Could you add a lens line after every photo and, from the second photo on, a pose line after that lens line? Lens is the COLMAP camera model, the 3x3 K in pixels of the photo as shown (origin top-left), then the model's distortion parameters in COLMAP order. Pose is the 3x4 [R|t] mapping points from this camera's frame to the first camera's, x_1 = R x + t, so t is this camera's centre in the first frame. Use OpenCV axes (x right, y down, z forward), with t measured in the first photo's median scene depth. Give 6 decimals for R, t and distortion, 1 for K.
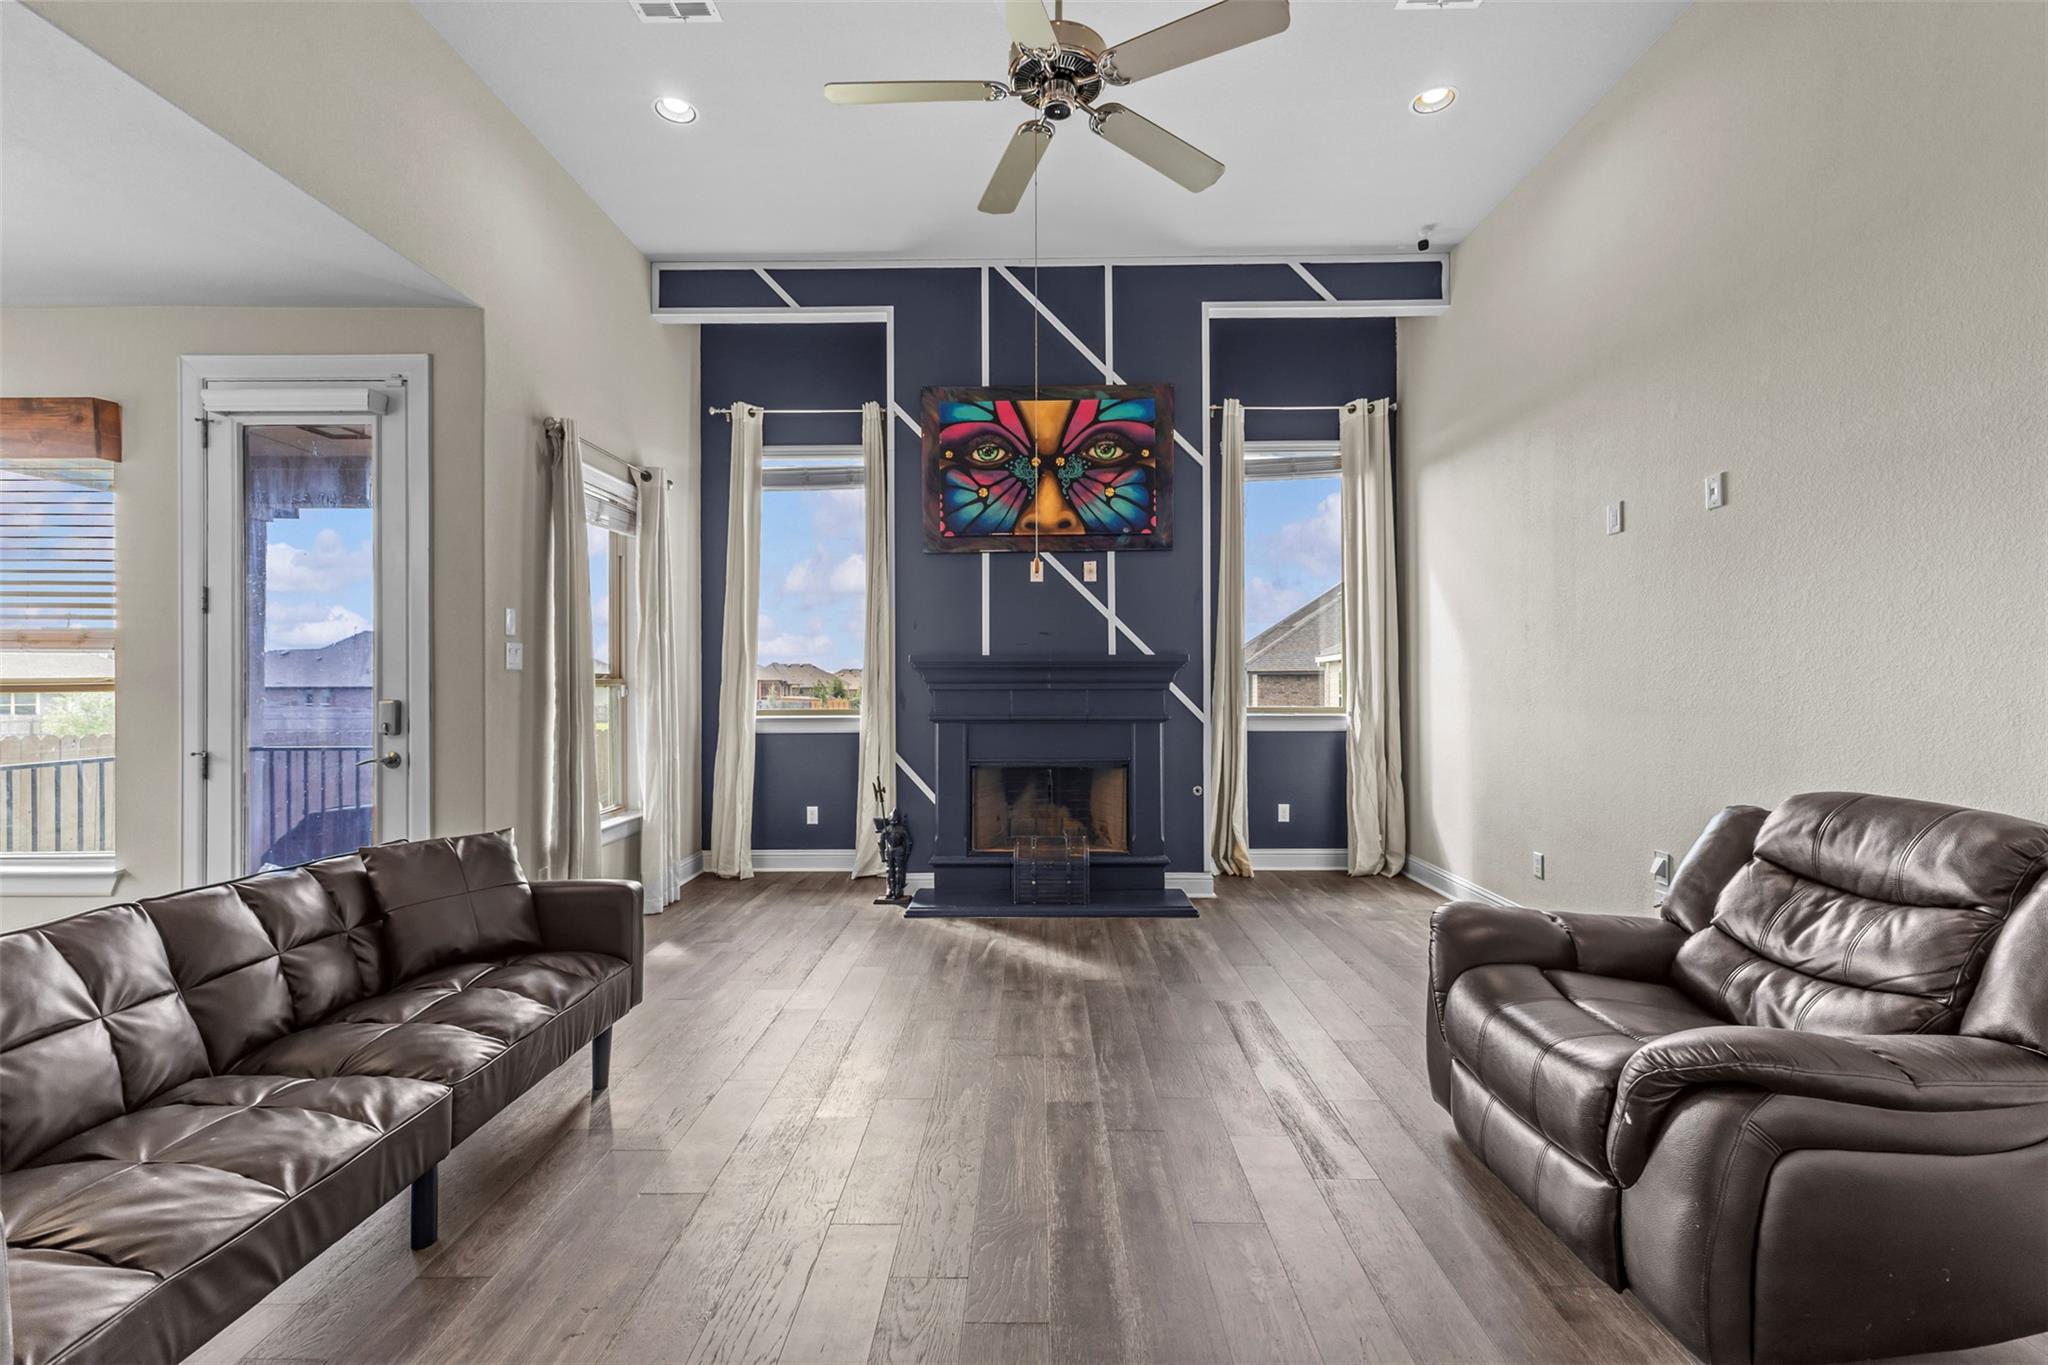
lens RADIAL K [[885.4, 0, 1027.7], [0, 885.4, 677.3], [0, 0, 1]] dist [0.009678, 0.000324]
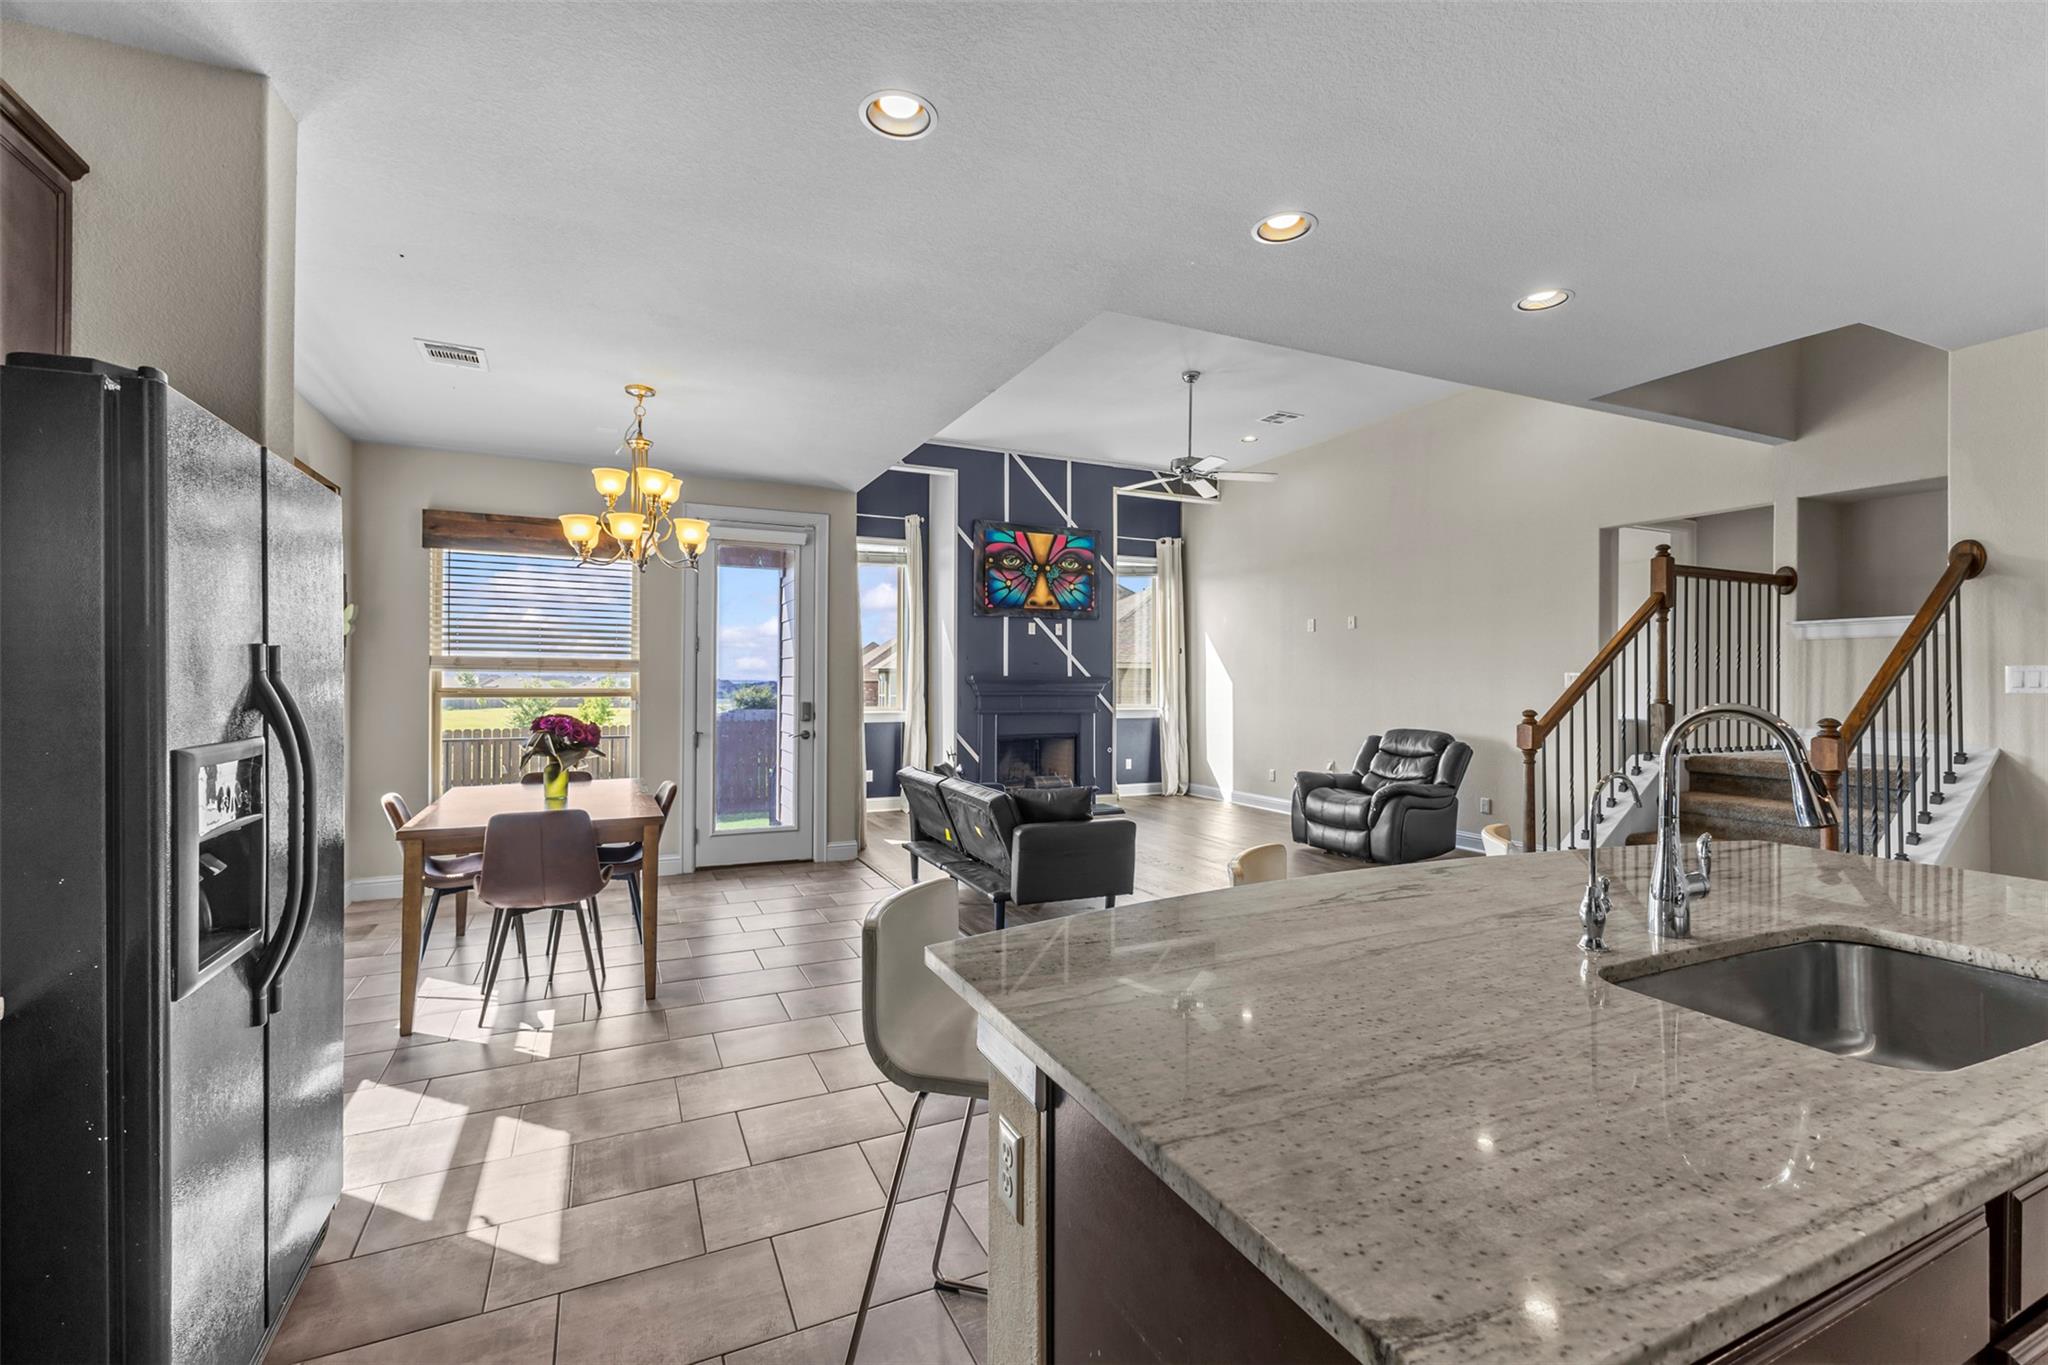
lens RADIAL K [[885.4, 0, 1027.7], [0, 885.4, 677.3], [0, 0, 1]] dist [0.009678, 0.000324]
pose [[0.897741, 0.010577, 0.440397, -0.780919], [-0.010622, 0.999941, -0.002364, -0.017835], [-0.440396, -0.002556, 0.897800, -0.588127]]
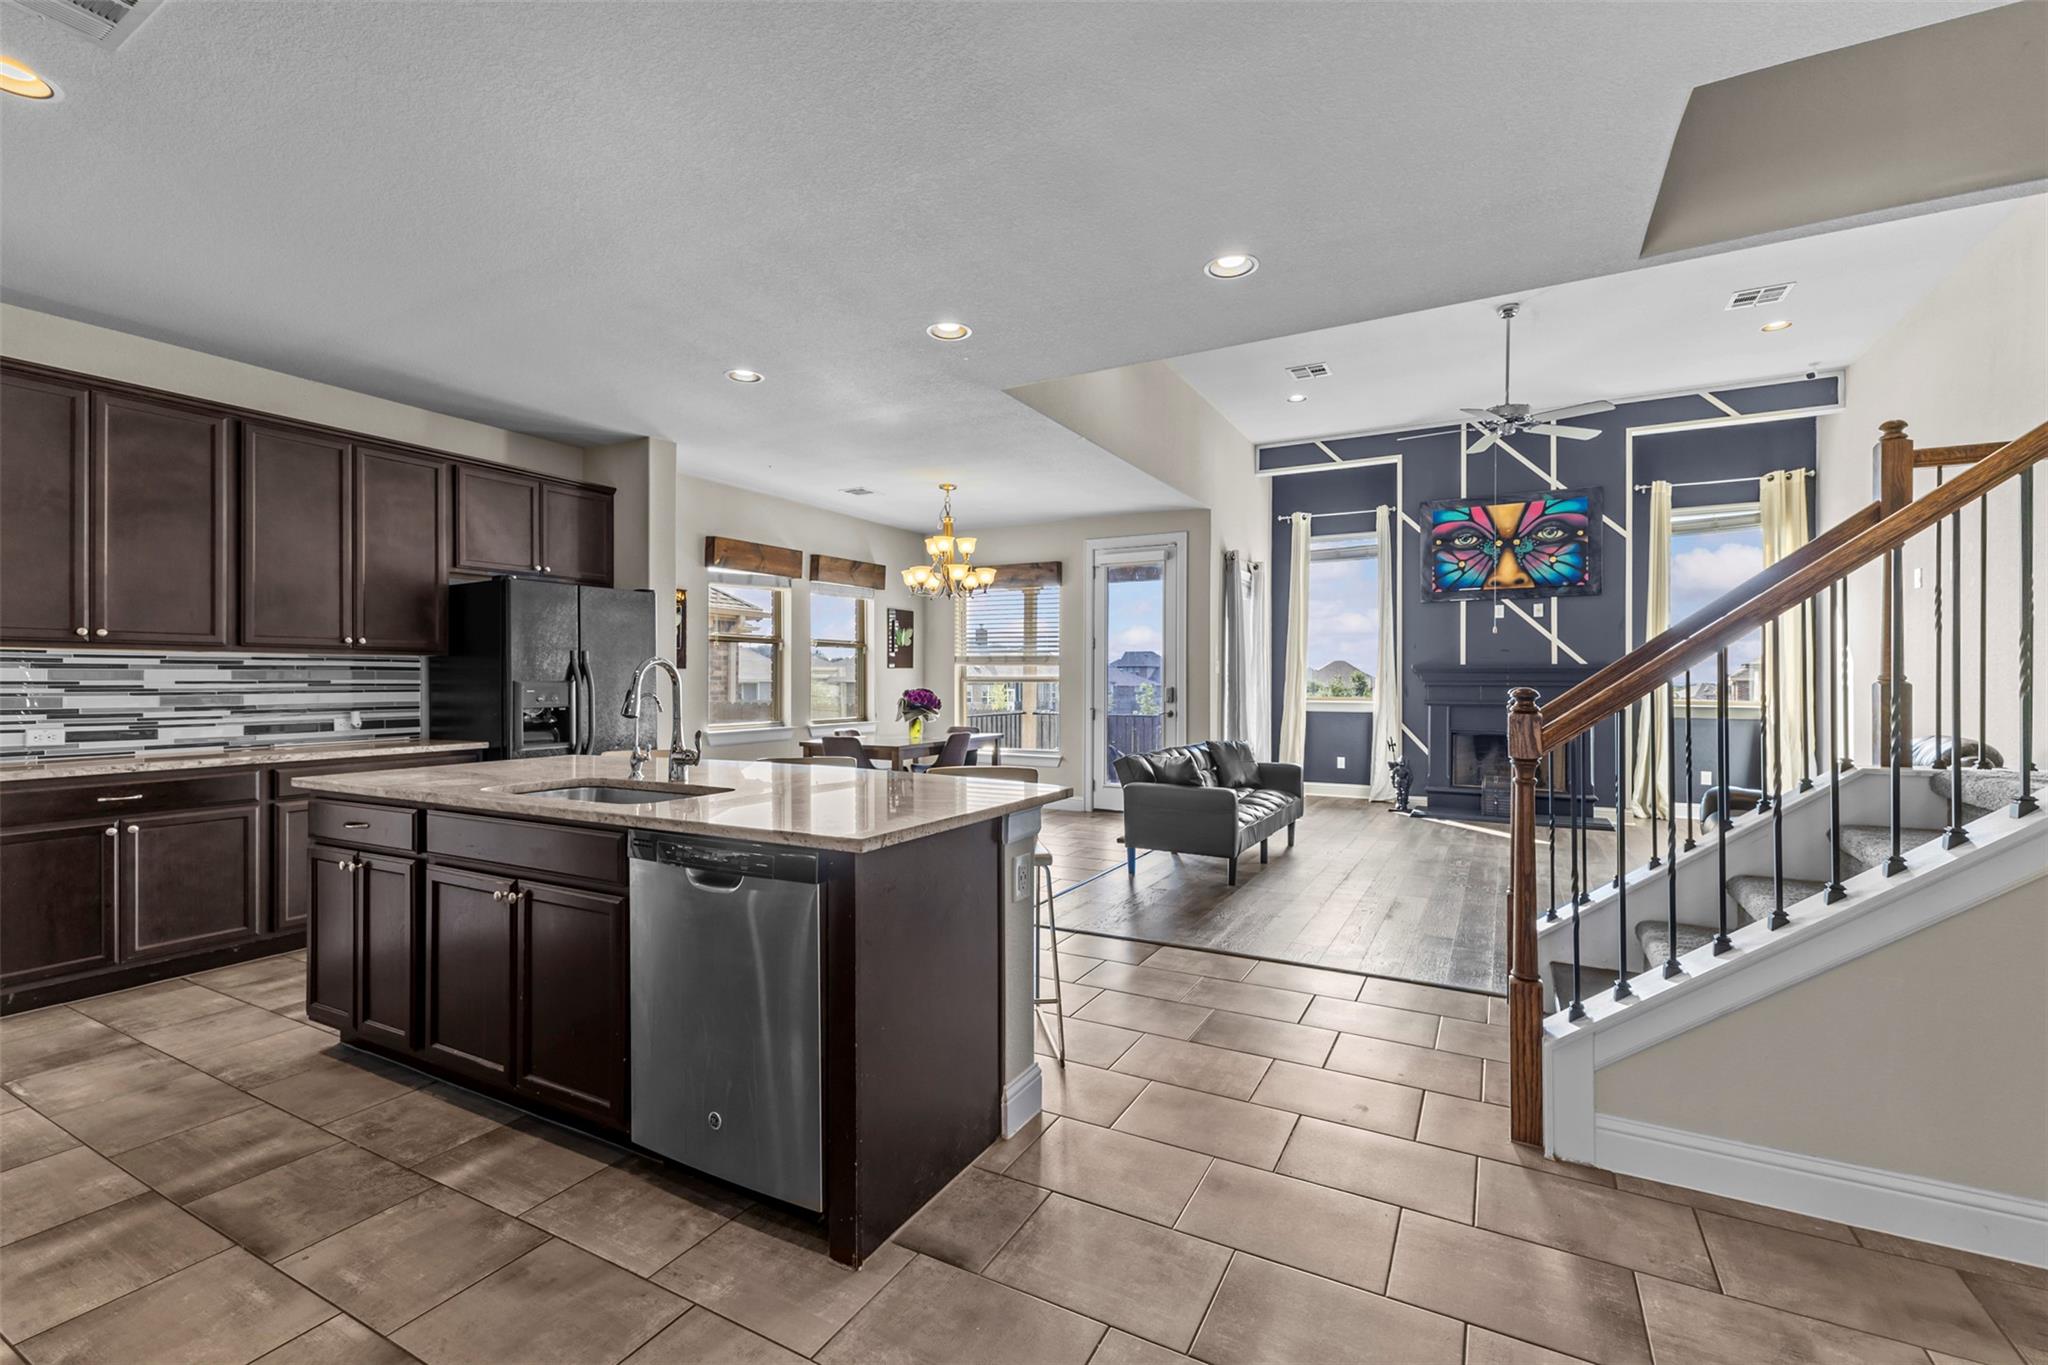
lens RADIAL K [[888.5, 0, 1022.6], [0, 888.5, 676.2], [0, 0, 1]] dist [0.007917, -0.000284]
pose [[0.882162, 0.004553, -0.470924, 0.008844], [-0.004623, 0.999989, 0.001008, -0.001264], [0.470923, 0.001287, 0.882173, -0.810956]]
